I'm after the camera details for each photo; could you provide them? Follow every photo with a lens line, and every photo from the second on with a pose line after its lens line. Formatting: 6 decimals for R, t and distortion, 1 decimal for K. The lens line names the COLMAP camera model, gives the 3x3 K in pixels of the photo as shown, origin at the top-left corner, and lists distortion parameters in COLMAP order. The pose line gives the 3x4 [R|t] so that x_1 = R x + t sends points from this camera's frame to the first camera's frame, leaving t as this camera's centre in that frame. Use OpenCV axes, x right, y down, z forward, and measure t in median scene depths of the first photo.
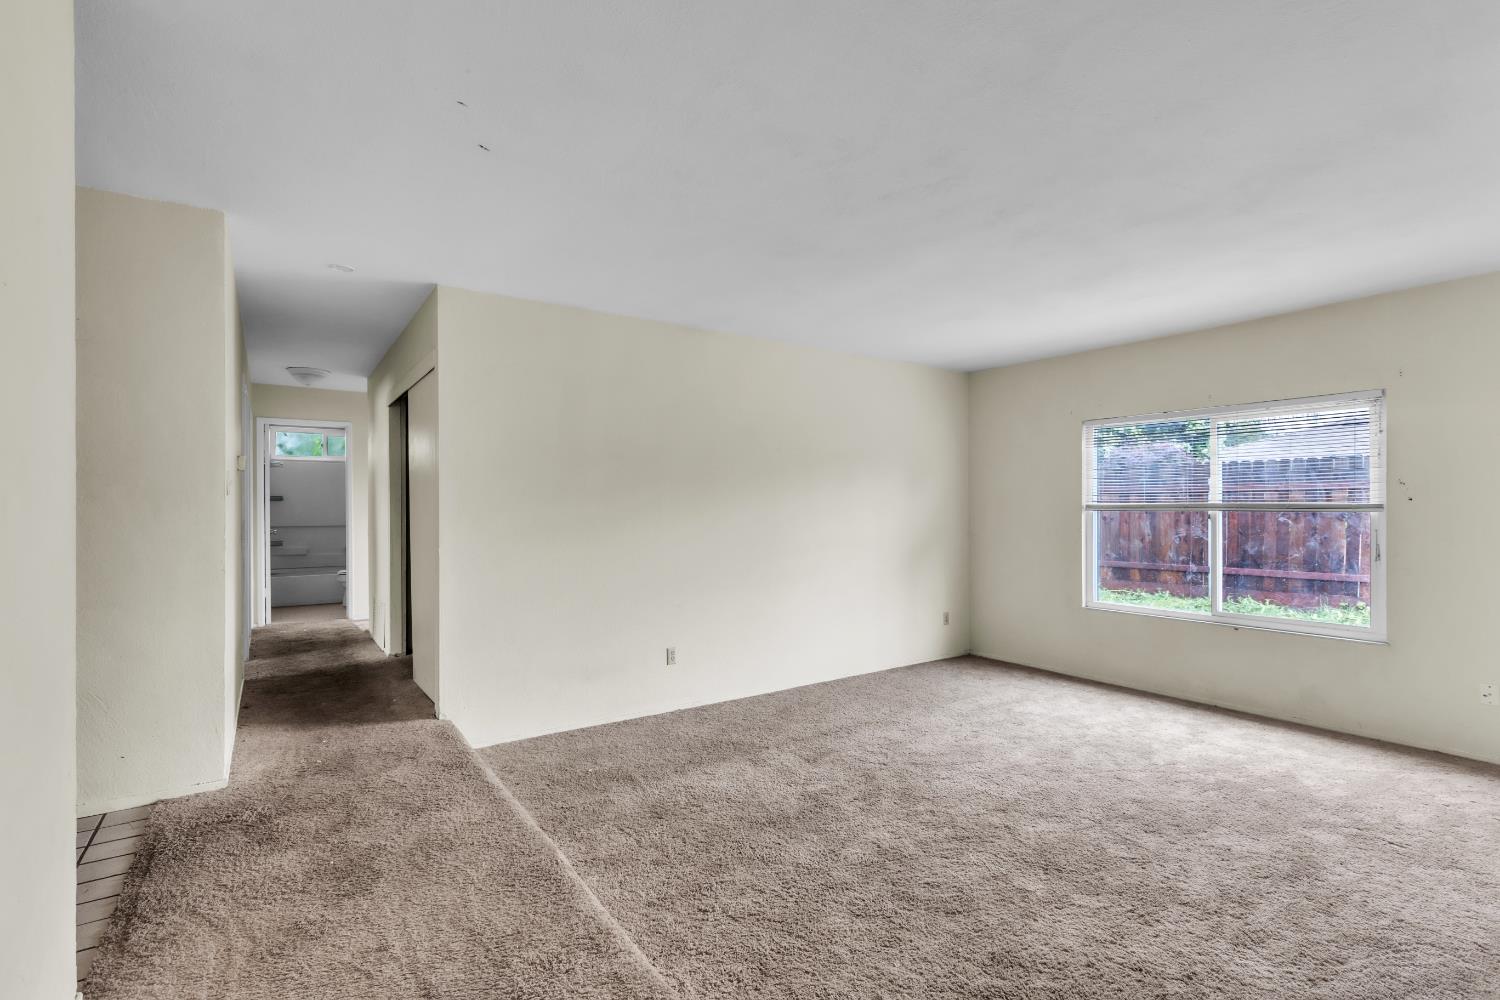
lens RADIAL K [[695.6, 0, 749.0], [0, 695.6, 506.3], [0, 0, 1]] dist [0.001602, -0.000178]
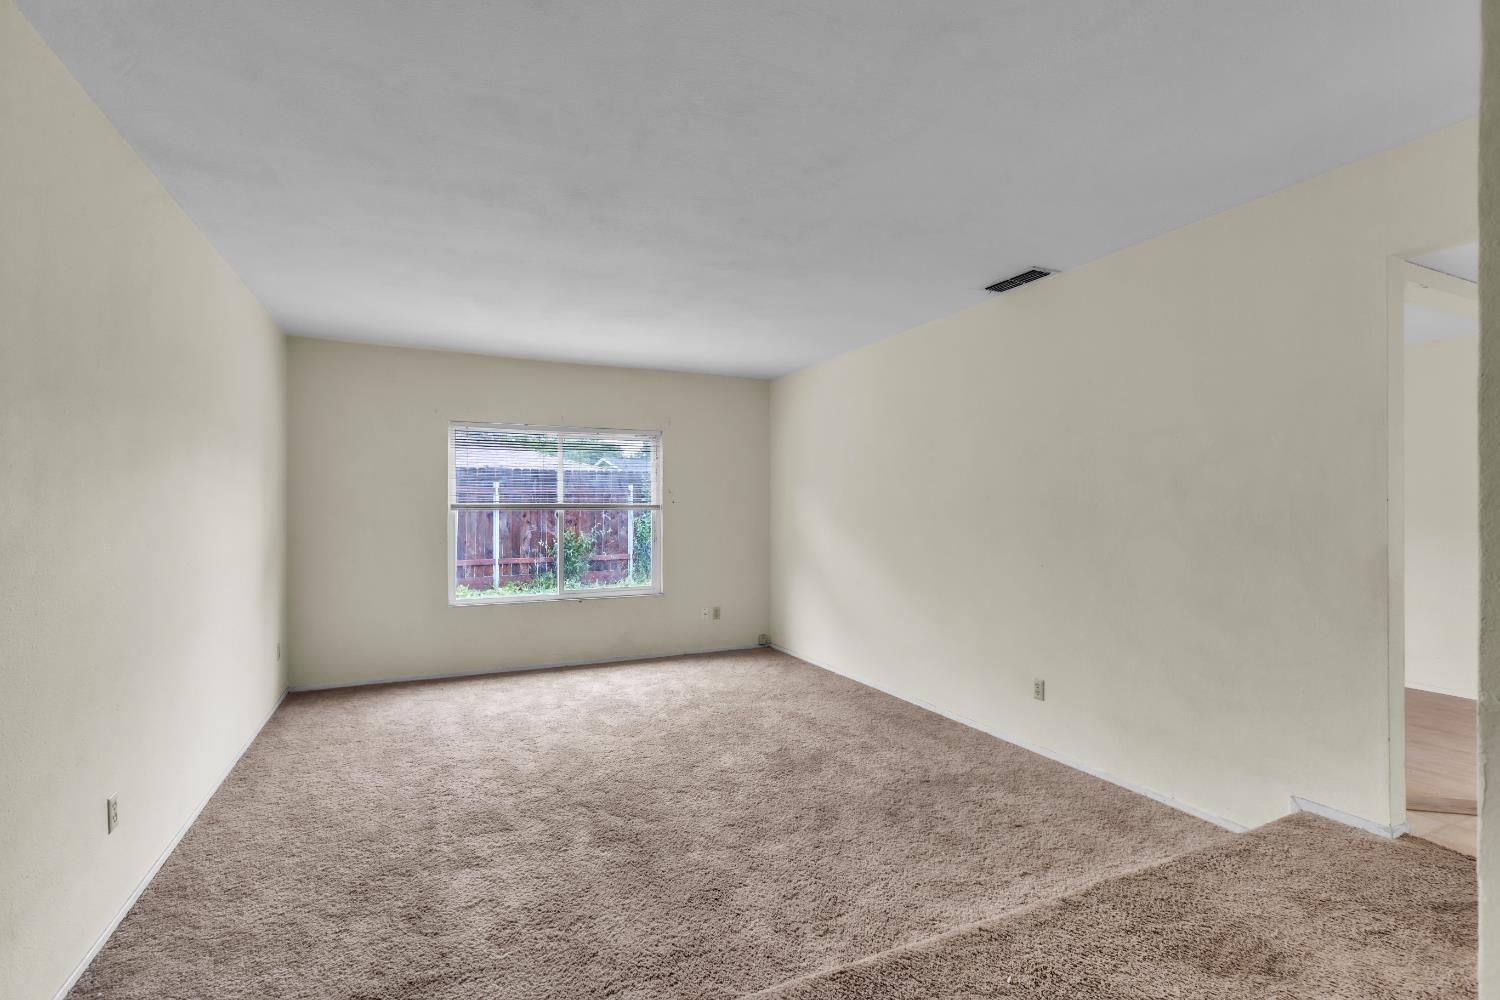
lens RADIAL K [[695.6, 0, 749.0], [0, 695.6, 506.3], [0, 0, 1]] dist [0.001602, -0.000178]
pose [[0.160078, 0.001887, 0.987103, -0.570397], [-0.001324, 0.999998, -0.001697, 0.001868], [-0.987103, -0.001036, 0.160080, 0.531427]]
